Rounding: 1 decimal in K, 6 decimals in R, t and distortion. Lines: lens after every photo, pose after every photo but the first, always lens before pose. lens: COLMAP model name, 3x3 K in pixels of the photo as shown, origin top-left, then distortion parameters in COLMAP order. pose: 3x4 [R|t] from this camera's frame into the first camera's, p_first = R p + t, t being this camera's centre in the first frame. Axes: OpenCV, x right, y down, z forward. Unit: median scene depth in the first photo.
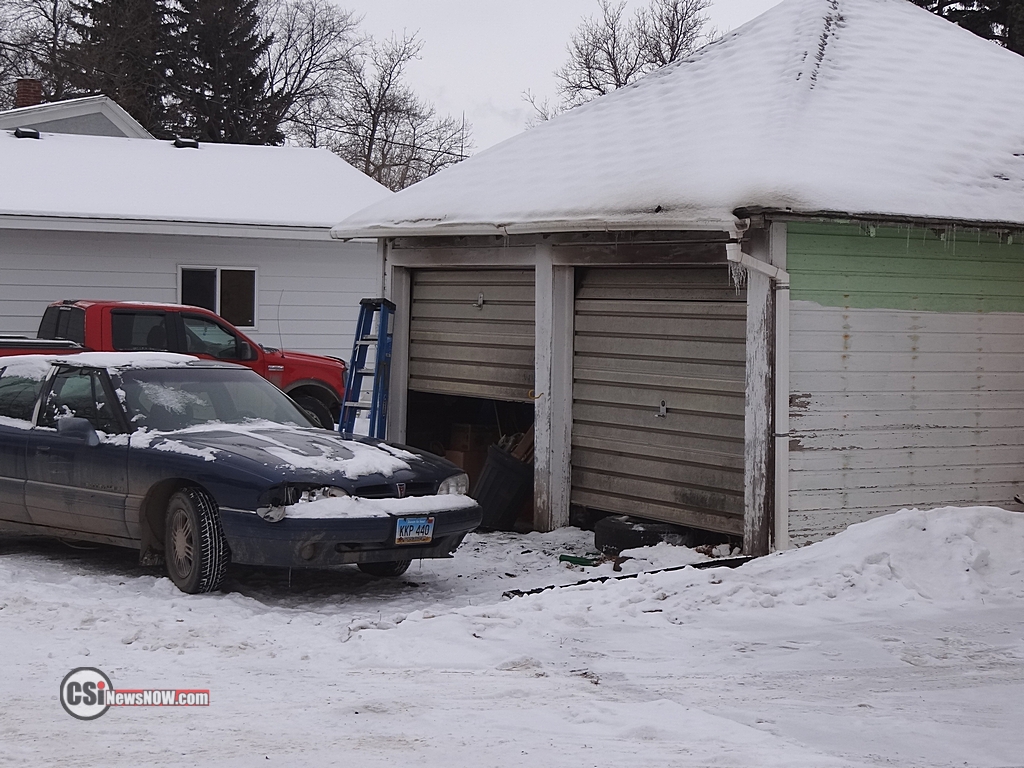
lens RADIAL K [[1959.9, 0, 512.0], [0, 1959.9, 384.0], [0, 0, 1]] dist [0.707679, 0.069383]
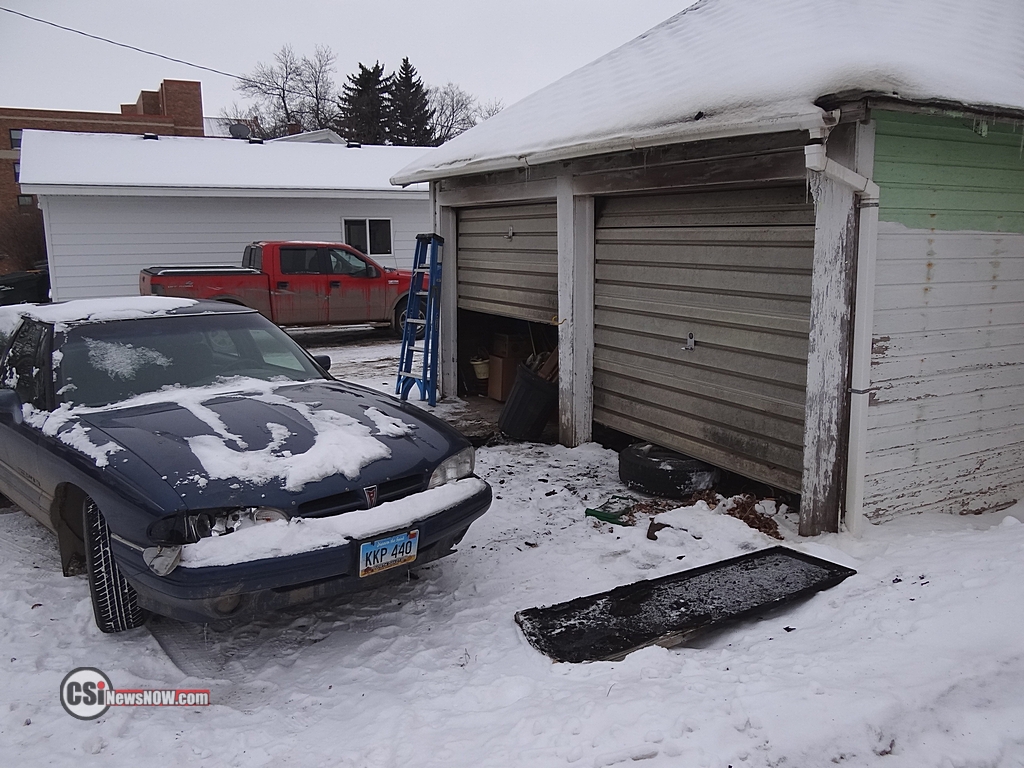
lens RADIAL K [[822.8, 0, 512.0], [0, 822.8, 384.0], [0, 0, 1]] dist [-0.005594, 0.035379]
pose [[0.998388, -0.015698, -0.054536, 0.011733], [0.022962, 0.990546, 0.135244, -0.024223], [0.051897, -0.136279, 0.989310, 0.624392]]
